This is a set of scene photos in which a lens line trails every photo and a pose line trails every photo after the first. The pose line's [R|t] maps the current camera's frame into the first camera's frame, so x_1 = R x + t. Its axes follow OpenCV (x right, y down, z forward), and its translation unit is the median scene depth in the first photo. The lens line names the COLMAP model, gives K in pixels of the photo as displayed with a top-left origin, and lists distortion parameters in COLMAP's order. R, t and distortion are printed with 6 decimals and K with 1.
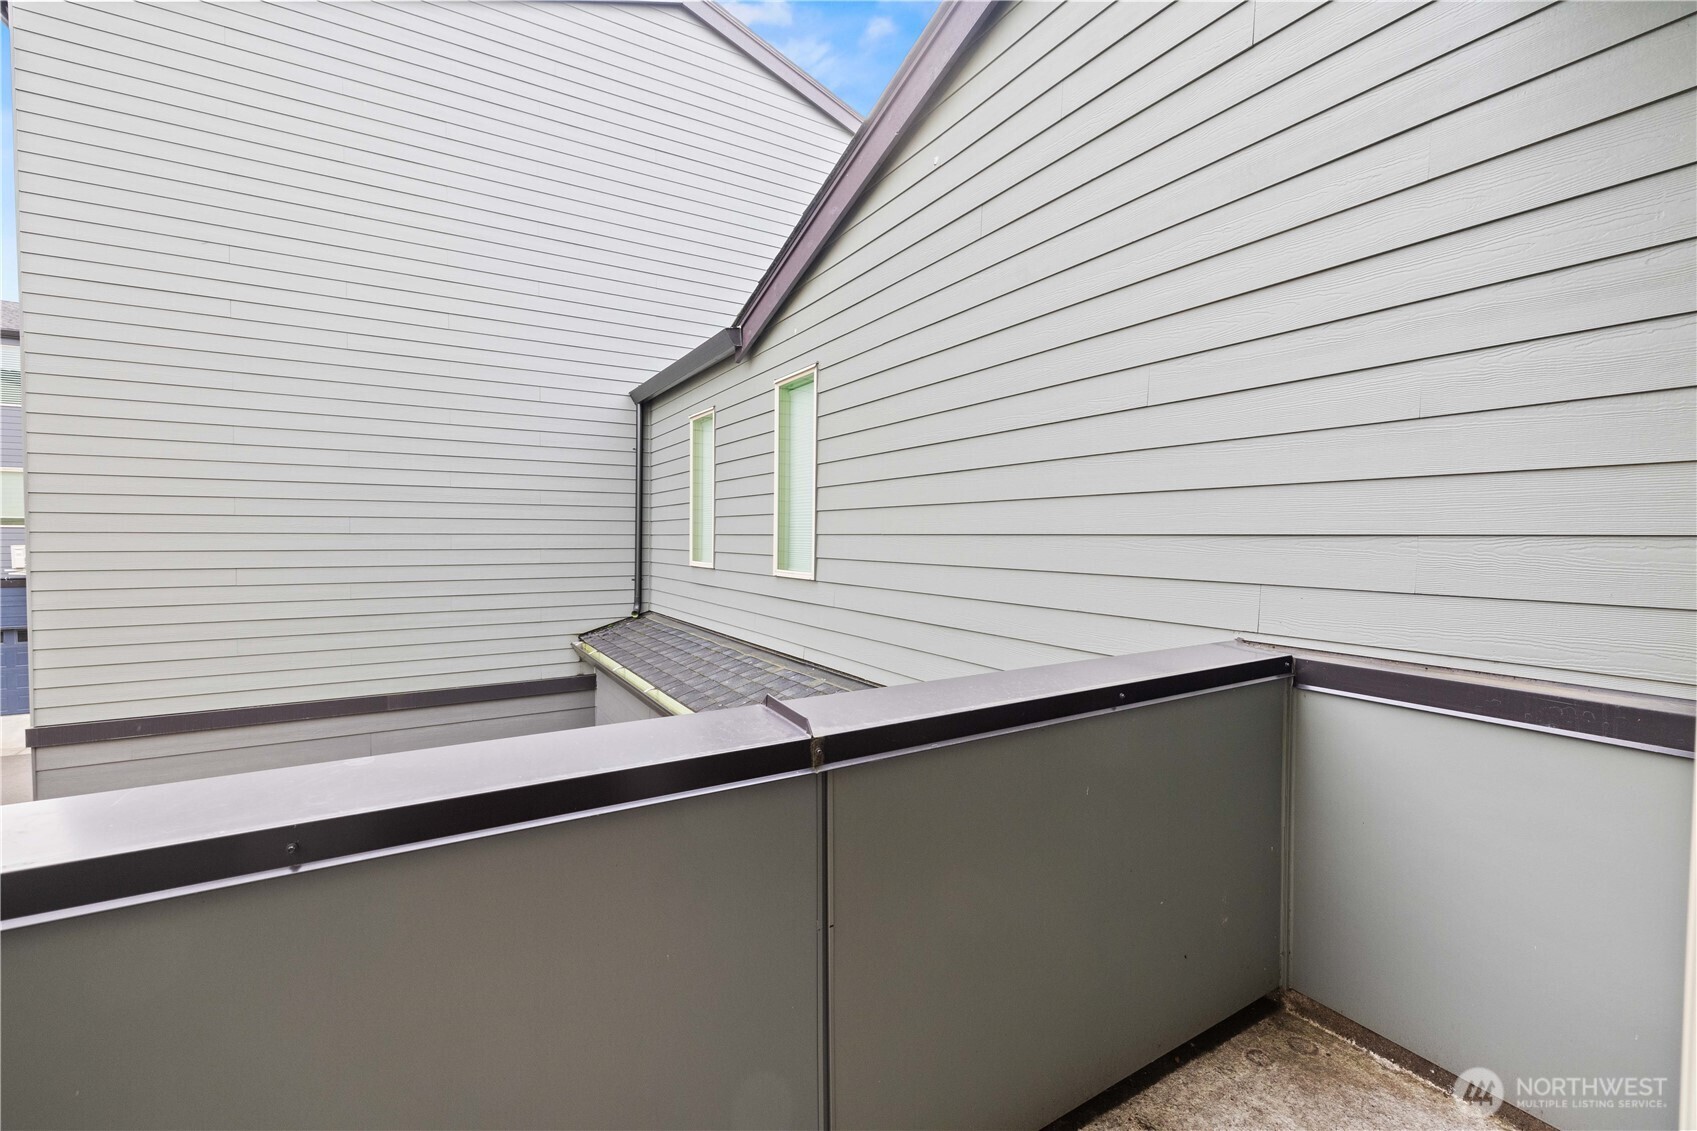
lens RADIAL K [[727.3, 0, 846.9], [0, 727.3, 557.3], [0, 0, 1]] dist [0.002341, 0.000271]
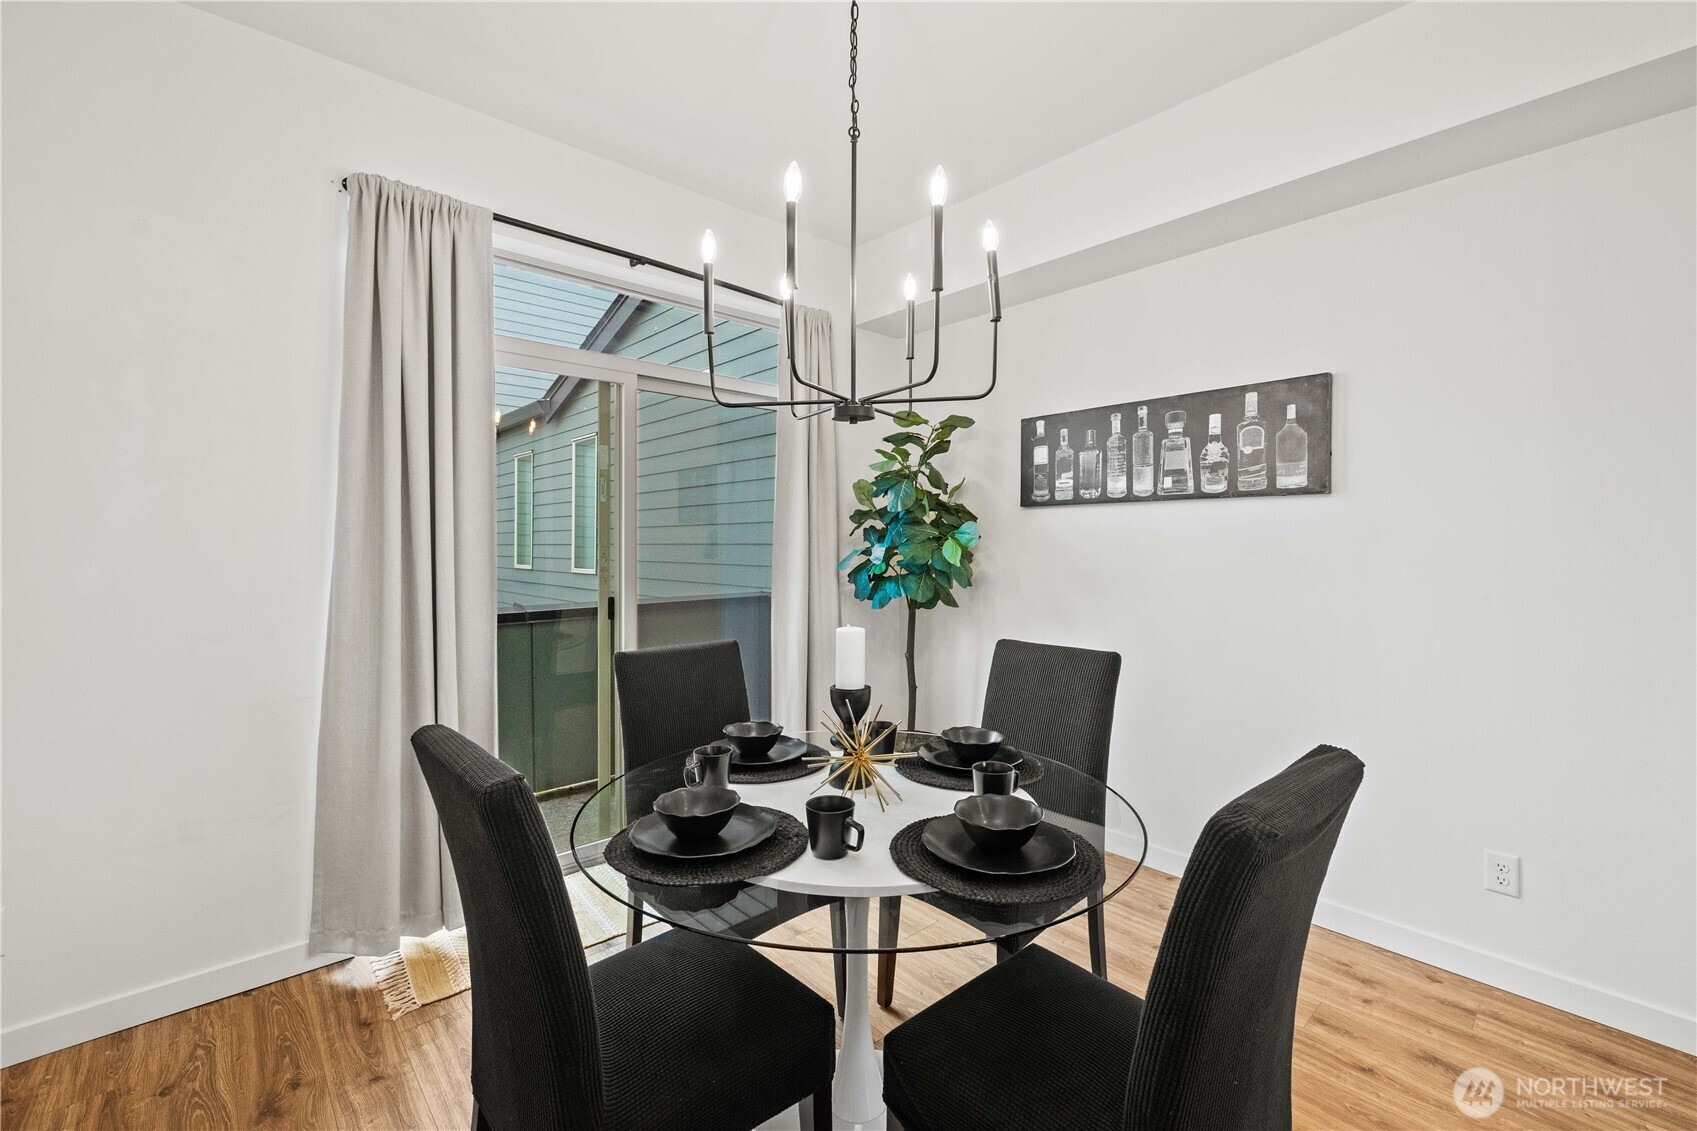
lens RADIAL K [[727.3, 0, 846.9], [0, 727.3, 553.6], [0, 0, 1]] dist [0.002341, 0.000271]
pose [[0.983577, 0.002927, 0.180464, 0.148150], [0.001365, 0.999719, -0.023657, 0.018583], [-0.180483, 0.023515, 0.983297, -0.438264]]
